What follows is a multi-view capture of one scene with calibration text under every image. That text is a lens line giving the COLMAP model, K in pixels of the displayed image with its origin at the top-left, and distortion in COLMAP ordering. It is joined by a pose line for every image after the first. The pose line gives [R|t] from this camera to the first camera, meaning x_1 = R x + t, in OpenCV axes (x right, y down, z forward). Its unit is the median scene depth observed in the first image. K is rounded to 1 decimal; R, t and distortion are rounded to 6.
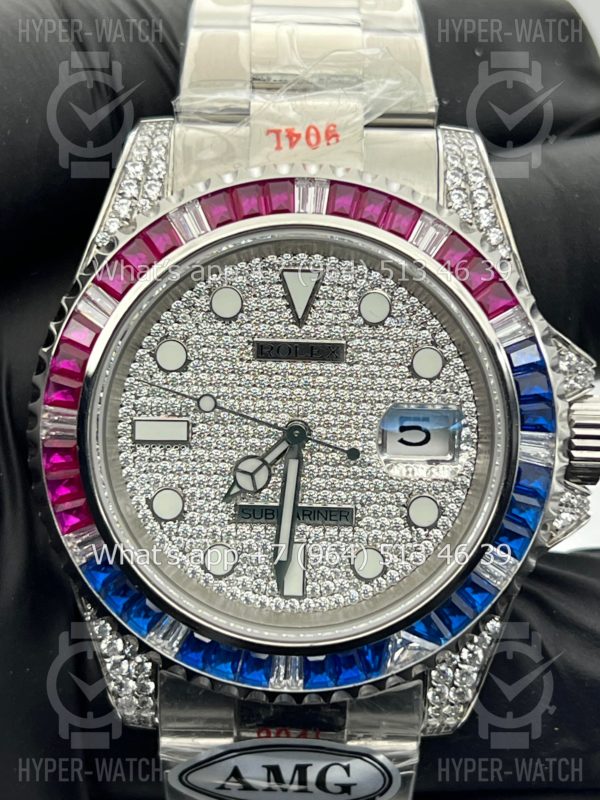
lens RADIAL K [[1875.4, 0, 298.7], [0, 1875.4, 399.1], [0, 0, 1]] dist [0.260655, 0.000000]
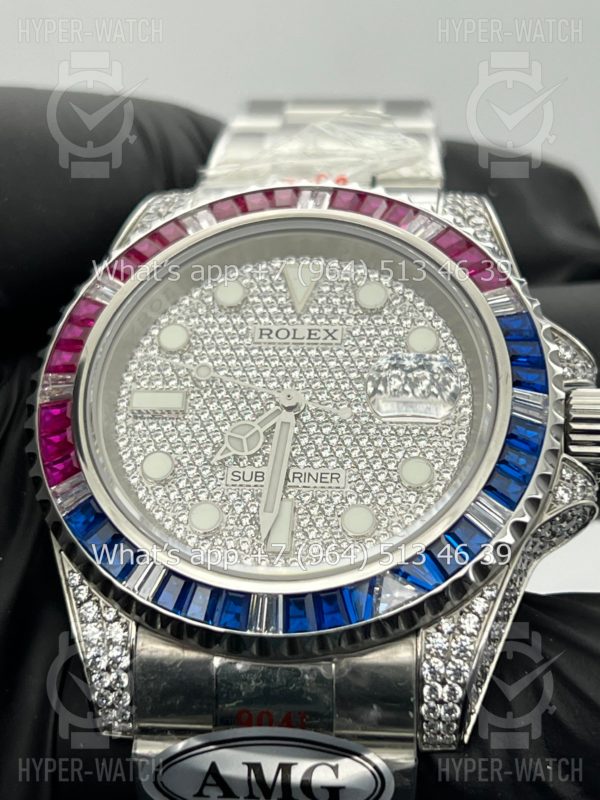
lens RADIAL K [[1875.4, 0, 304.3], [0, 1875.4, 397.9], [0, 0, 1]] dist [0.260655, 0.000000]
pose [[0.995940, -0.000167, -0.090023, 0.095579], [-0.044984, 0.865279, -0.499268, 0.512702], [0.077978, 0.501291, 0.861758, 0.137954]]
